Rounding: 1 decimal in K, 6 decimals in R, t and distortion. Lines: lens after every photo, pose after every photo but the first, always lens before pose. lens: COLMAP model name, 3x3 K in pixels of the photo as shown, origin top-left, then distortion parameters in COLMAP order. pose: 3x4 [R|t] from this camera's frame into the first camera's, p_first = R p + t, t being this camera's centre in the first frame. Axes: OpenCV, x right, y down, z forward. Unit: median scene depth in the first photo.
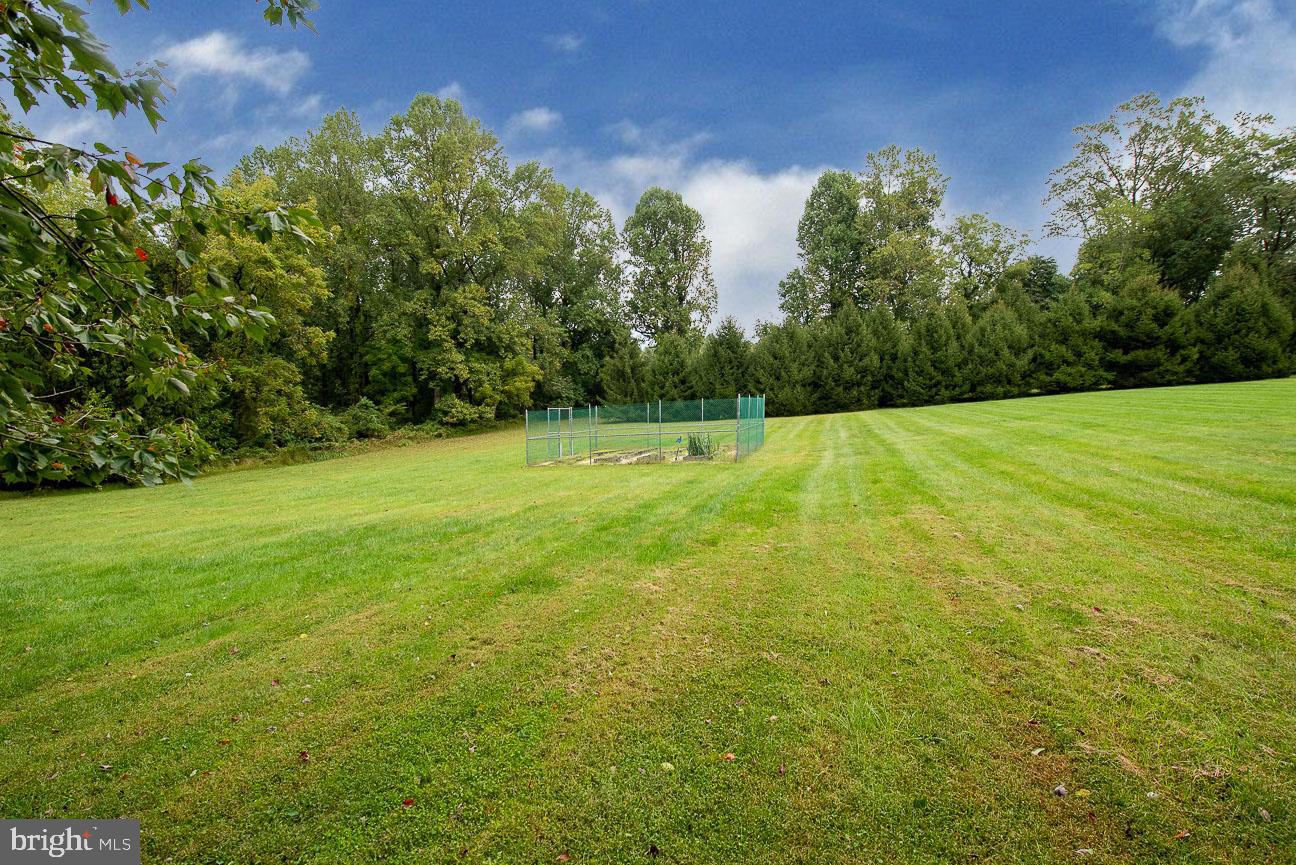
lens RADIAL K [[523.7, 0, 652.7], [0, 523.7, 433.5], [0, 0, 1]] dist [-0.017327, -0.000824]
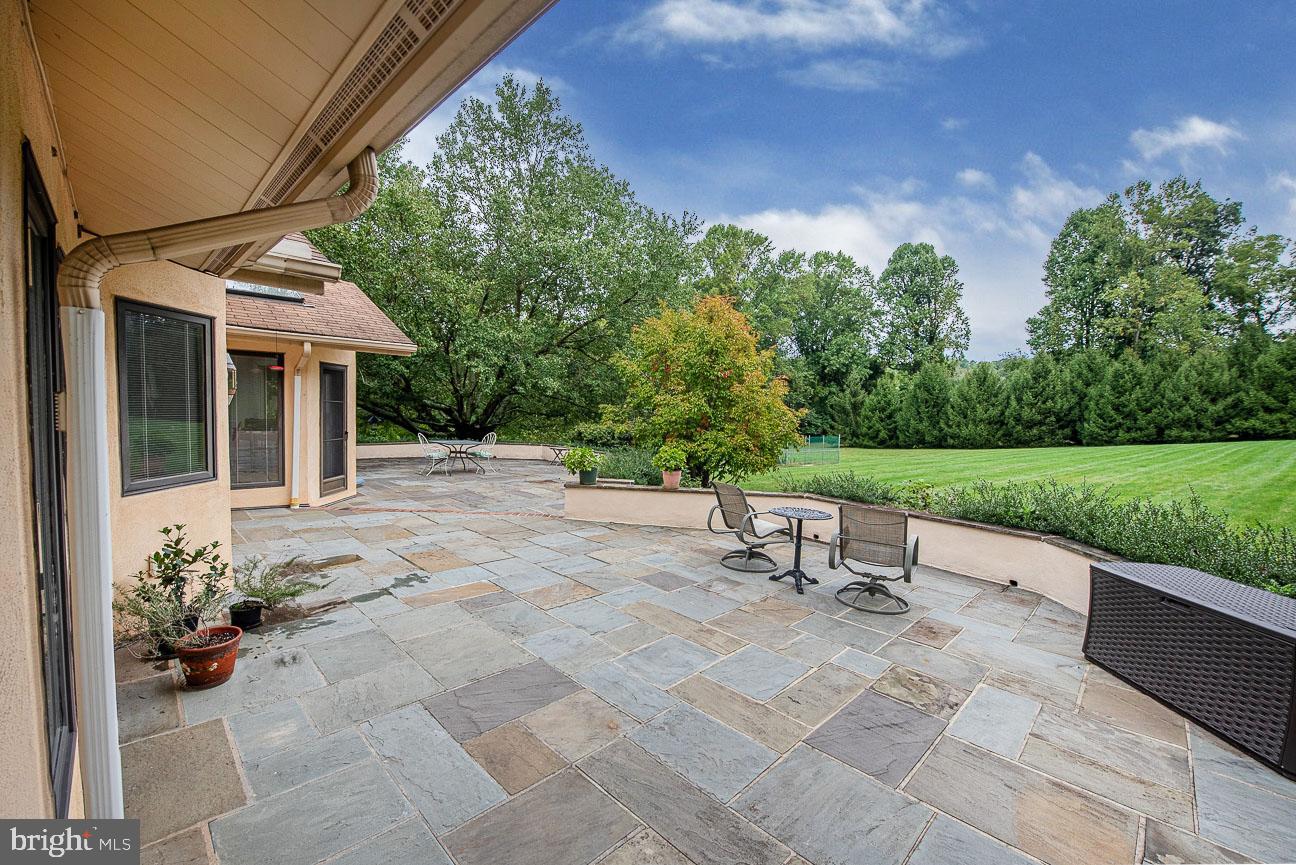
lens RADIAL K [[523.7, 0, 643.3], [0, 523.7, 440.0], [0, 0, 1]] dist [-0.017327, -0.000824]
pose [[0.821958, 0.044927, -0.567774, 0.326894], [-0.059178, 0.998225, -0.006683, -0.001387], [0.566466, 0.039093, 0.823157, -0.408024]]
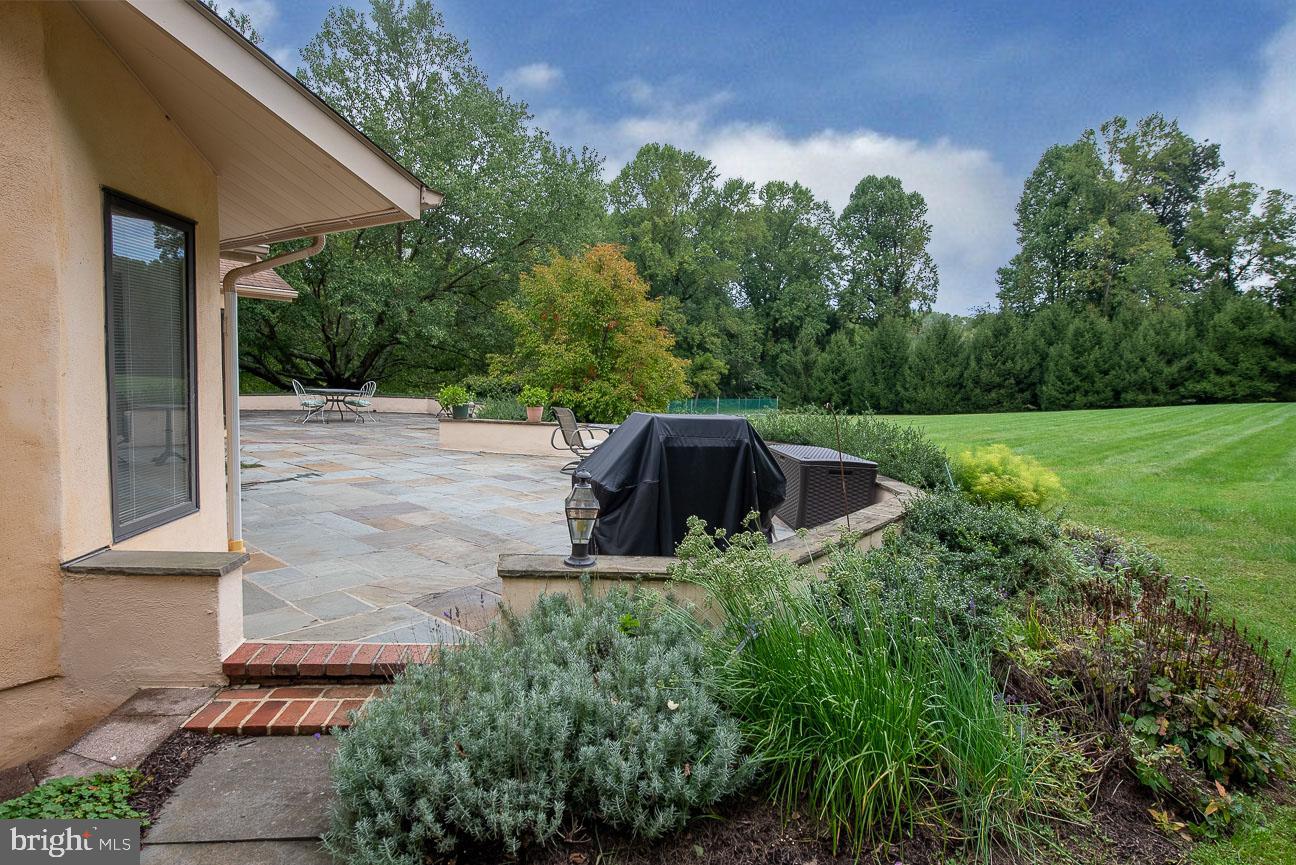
lens RADIAL K [[651.2, 0, 640.5], [0, 651.2, 434.8], [0, 0, 1]] dist [-0.010309, 0.000702]
pose [[0.880231, 0.065576, -0.469993, 0.379955], [-0.059826, 0.997839, 0.027178, 0.007025], [0.470759, 0.004195, 0.882252, -0.451519]]
